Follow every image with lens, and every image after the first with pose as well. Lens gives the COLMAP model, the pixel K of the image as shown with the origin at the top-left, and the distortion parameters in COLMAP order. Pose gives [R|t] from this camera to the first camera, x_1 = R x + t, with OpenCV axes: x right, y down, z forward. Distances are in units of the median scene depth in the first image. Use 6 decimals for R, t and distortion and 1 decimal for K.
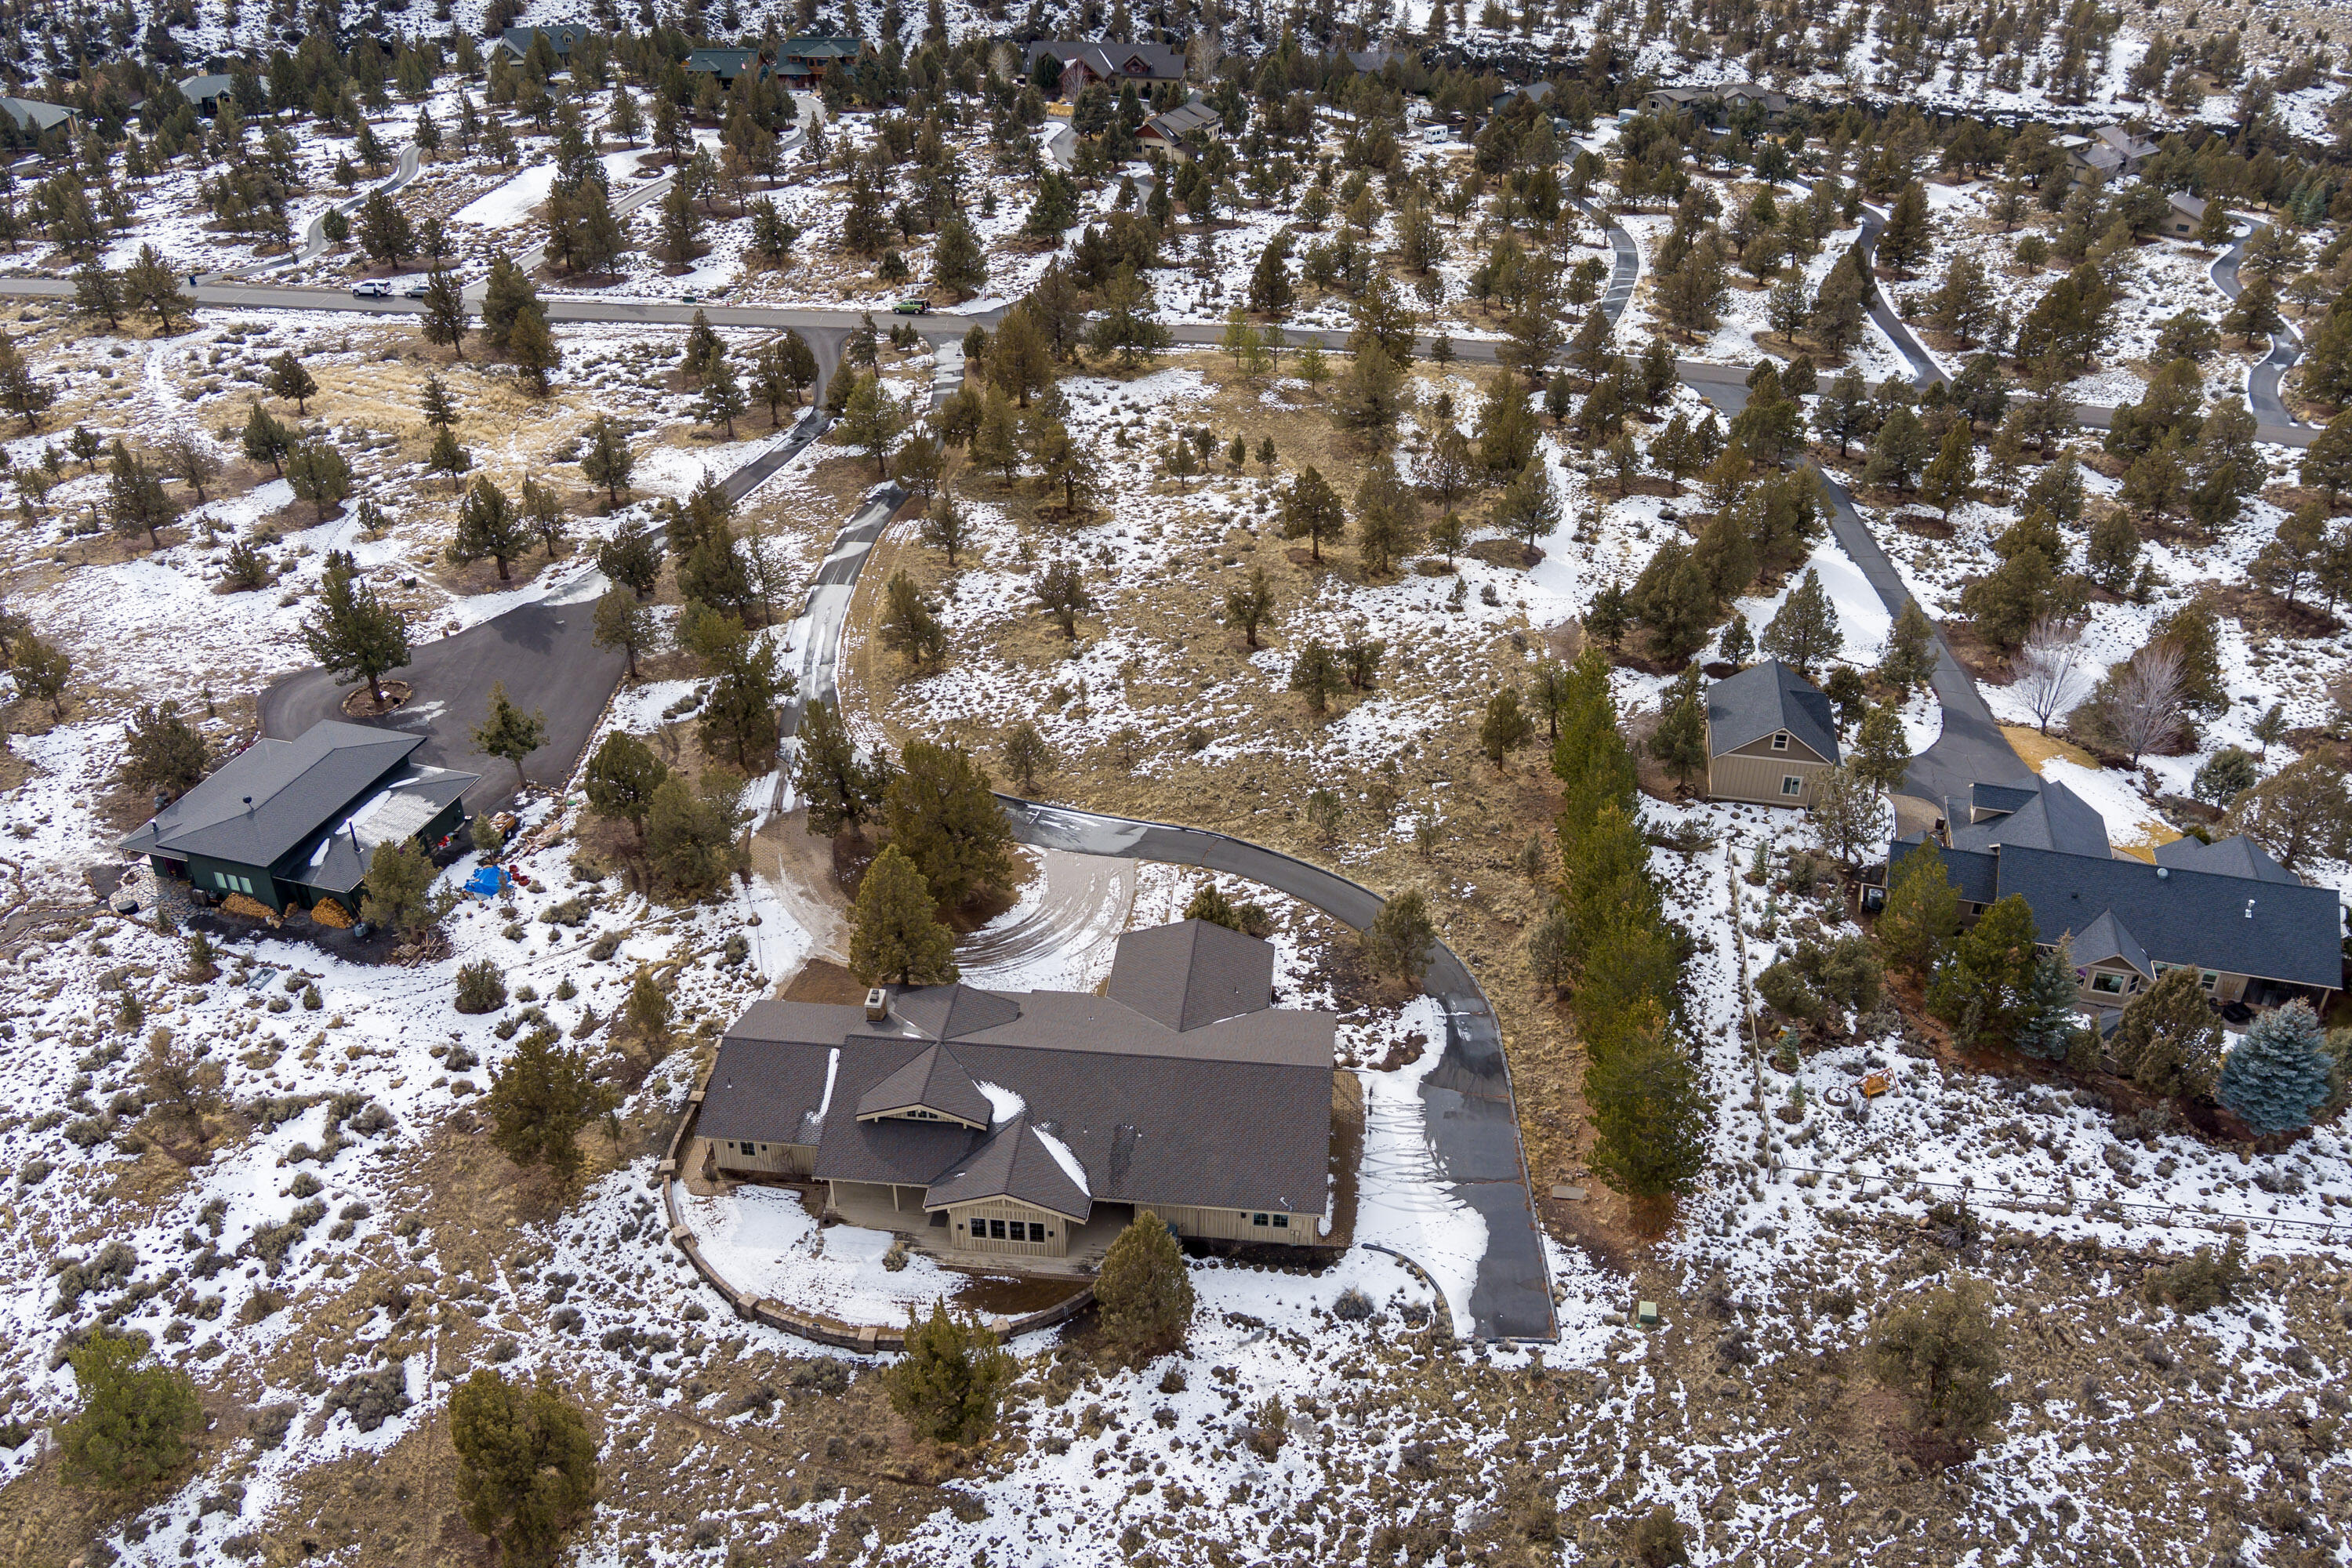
lens RADIAL K [[1946.3, 0, 1174.3], [0, 1946.3, 741.9], [0, 0, 1]] dist [-0.087253, 0.044590]
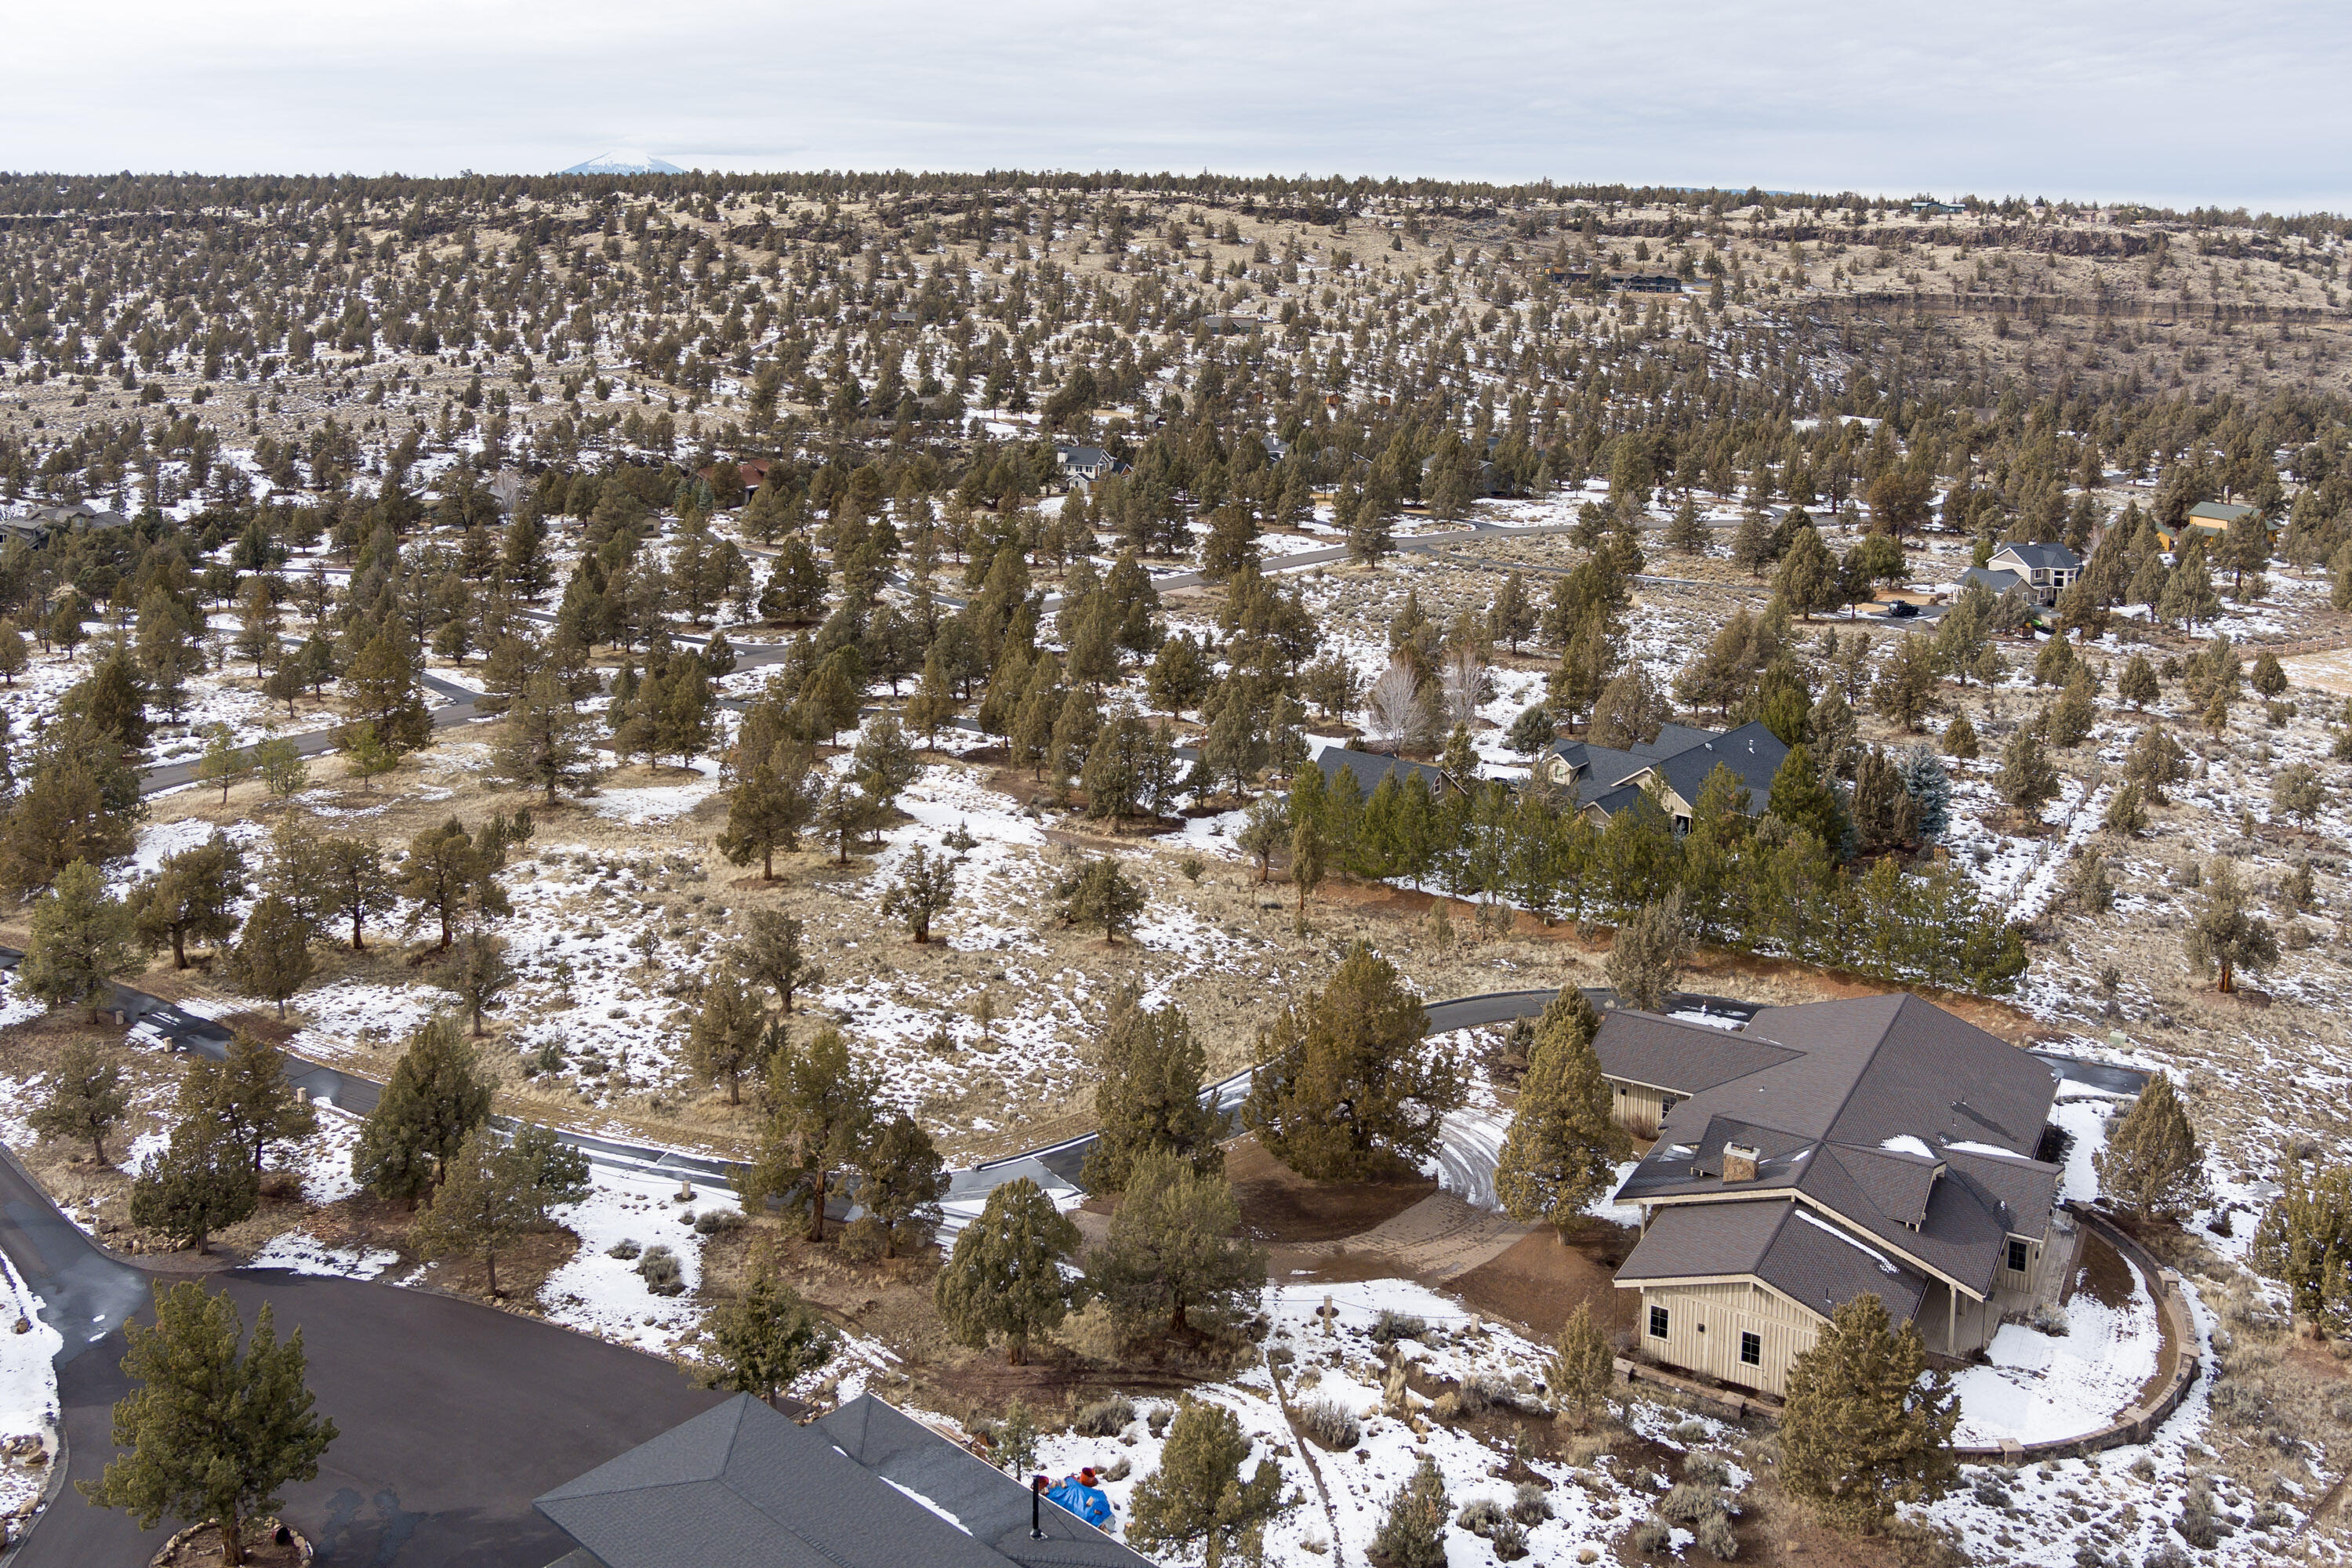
lens RADIAL K [[2018.1, 0, 1176.0], [0, 2018.1, 784.0], [0, 0, 1]] dist [-0.040989, 0.001858]
pose [[0.418604, -0.231817, 0.878084, -0.976509], [0.436639, 0.899162, 0.029226, -0.139768], [-0.796315, 0.371172, 0.477613, 0.759127]]
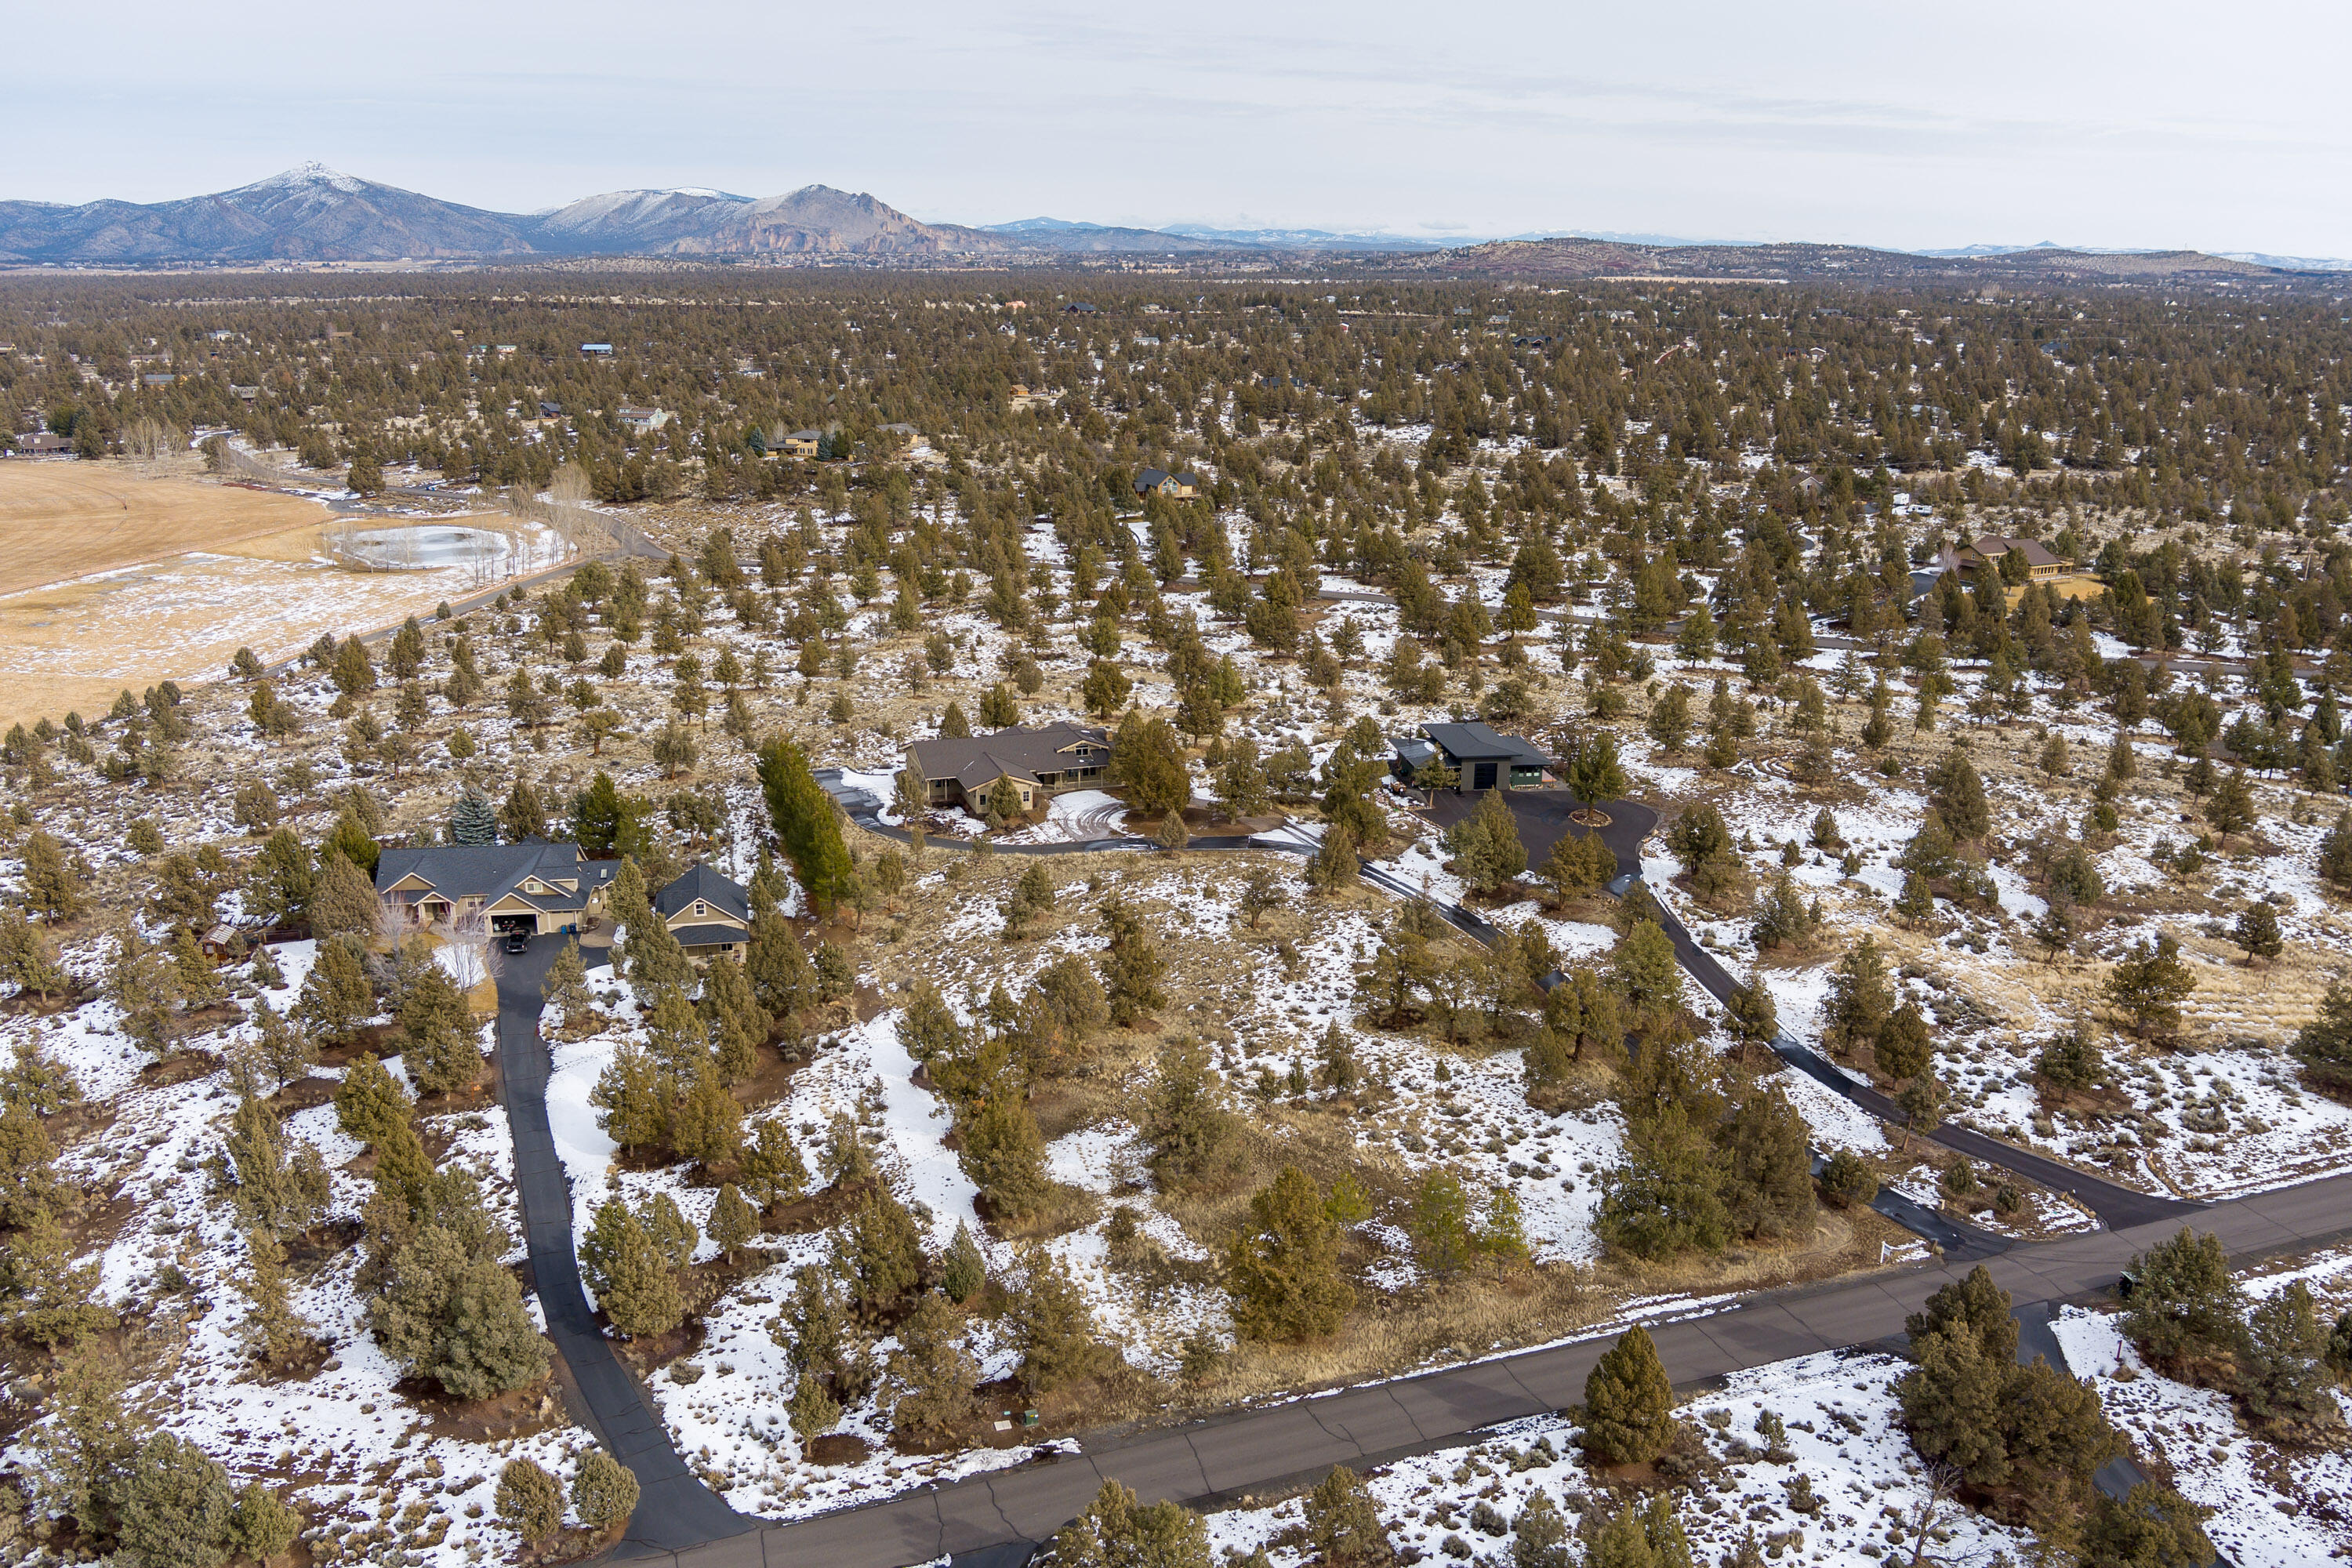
lens RADIAL K [[1850.1, 0, 1176.0], [0, 1850.1, 784.0], [0, 0, 1]] dist [-0.067284, 0.014506]
pose [[-0.906732, 0.105335, -0.408340, 0.717526], [-0.221633, 0.704756, 0.673942, -1.397078], [0.358769, 0.701587, -0.615679, 2.536069]]
